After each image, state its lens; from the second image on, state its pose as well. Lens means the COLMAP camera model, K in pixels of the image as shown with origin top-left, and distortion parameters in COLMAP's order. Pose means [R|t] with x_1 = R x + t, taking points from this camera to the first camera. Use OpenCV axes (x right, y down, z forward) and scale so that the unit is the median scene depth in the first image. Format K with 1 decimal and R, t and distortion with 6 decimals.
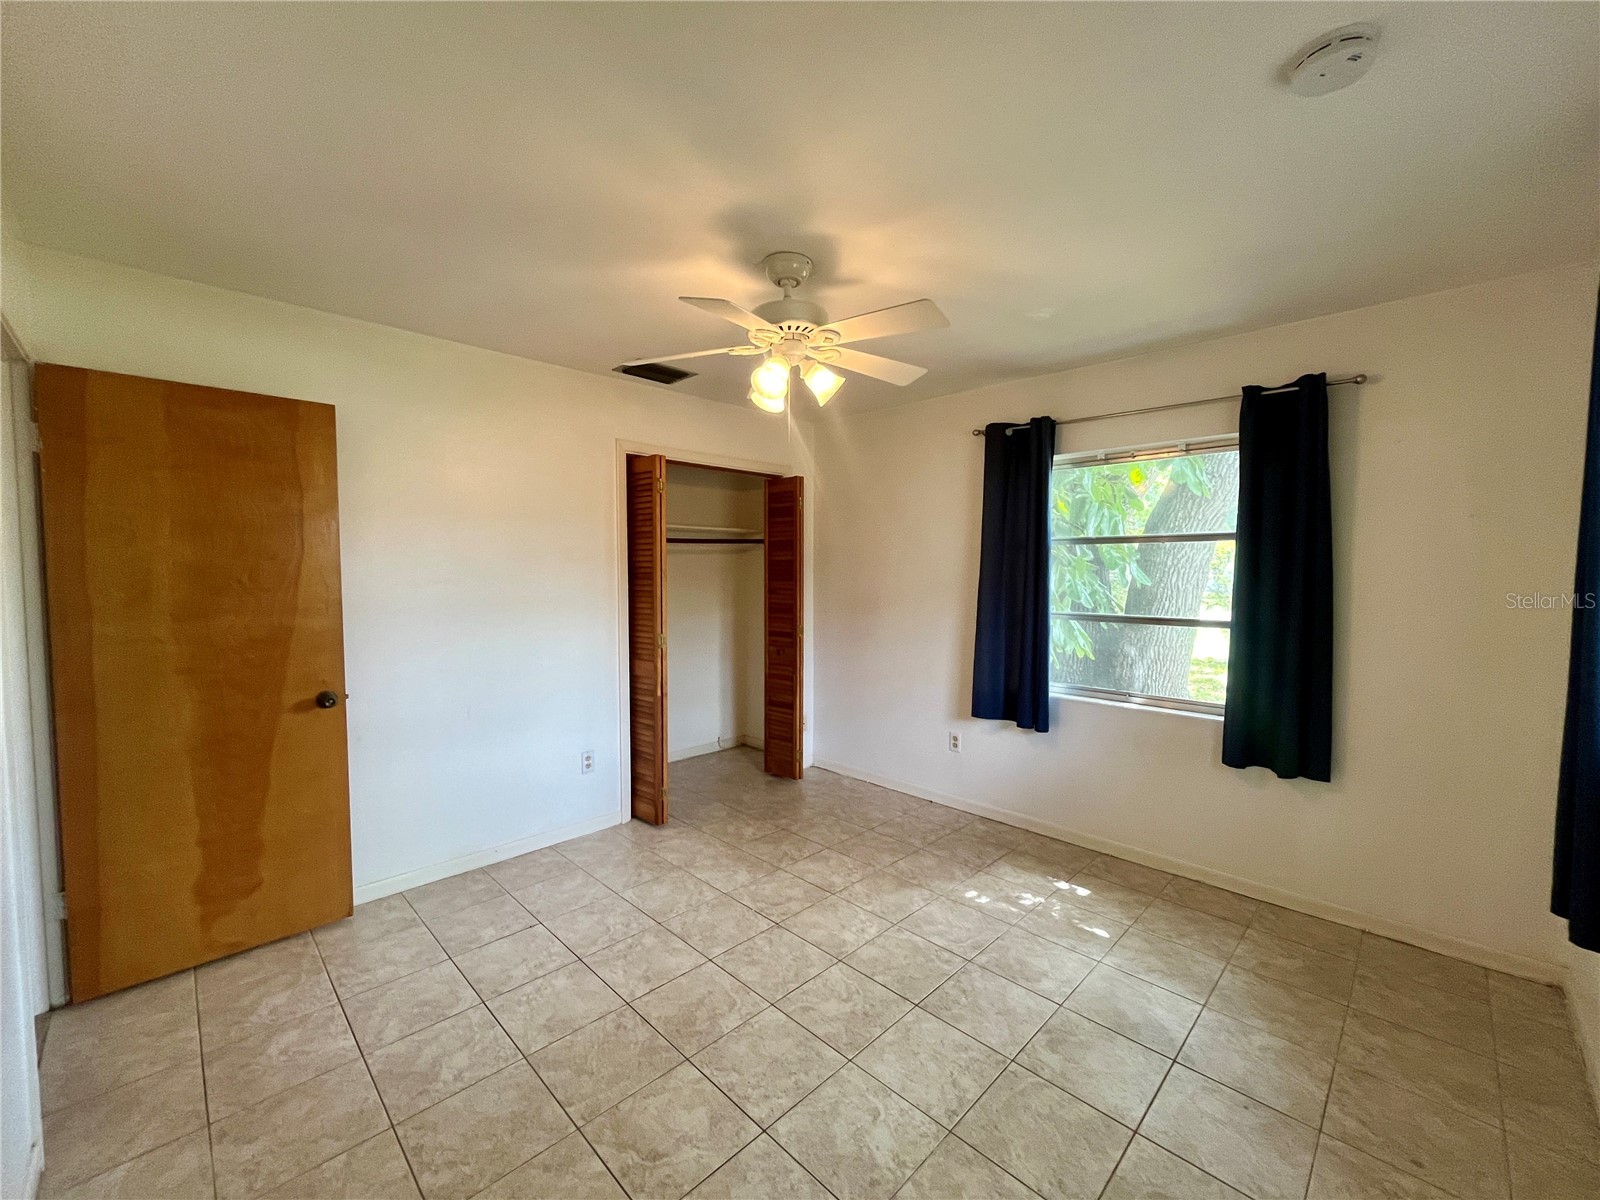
lens RADIAL K [[645.1, 0, 799.4], [0, 645.1, 601.7], [0, 0, 1]] dist [-0.003228, 0.000221]
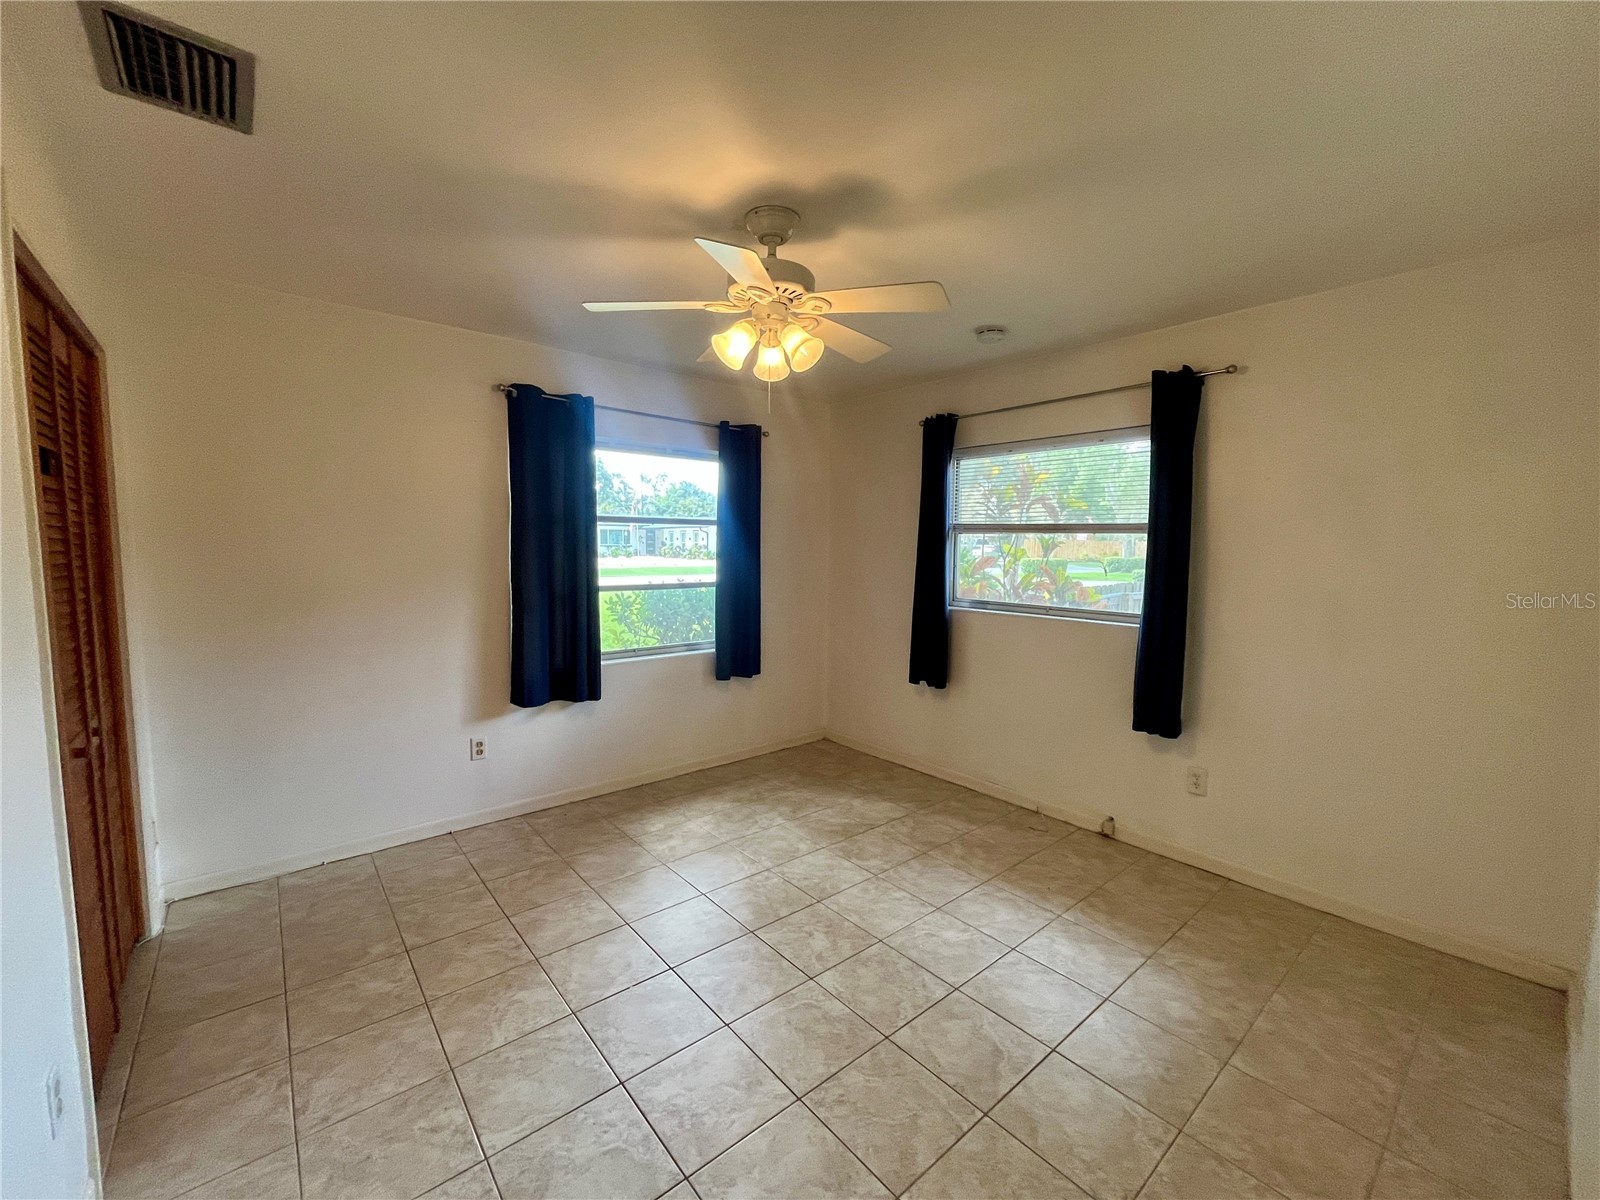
lens RADIAL K [[645.1, 0, 799.4], [0, 645.1, 601.7], [0, 0, 1]] dist [-0.003228, 0.000221]
pose [[0.086133, -0.088187, 0.992373, -0.705816], [0.042336, 0.995499, 0.084791, -0.037078], [-0.995384, 0.034710, 0.089479, 0.641549]]
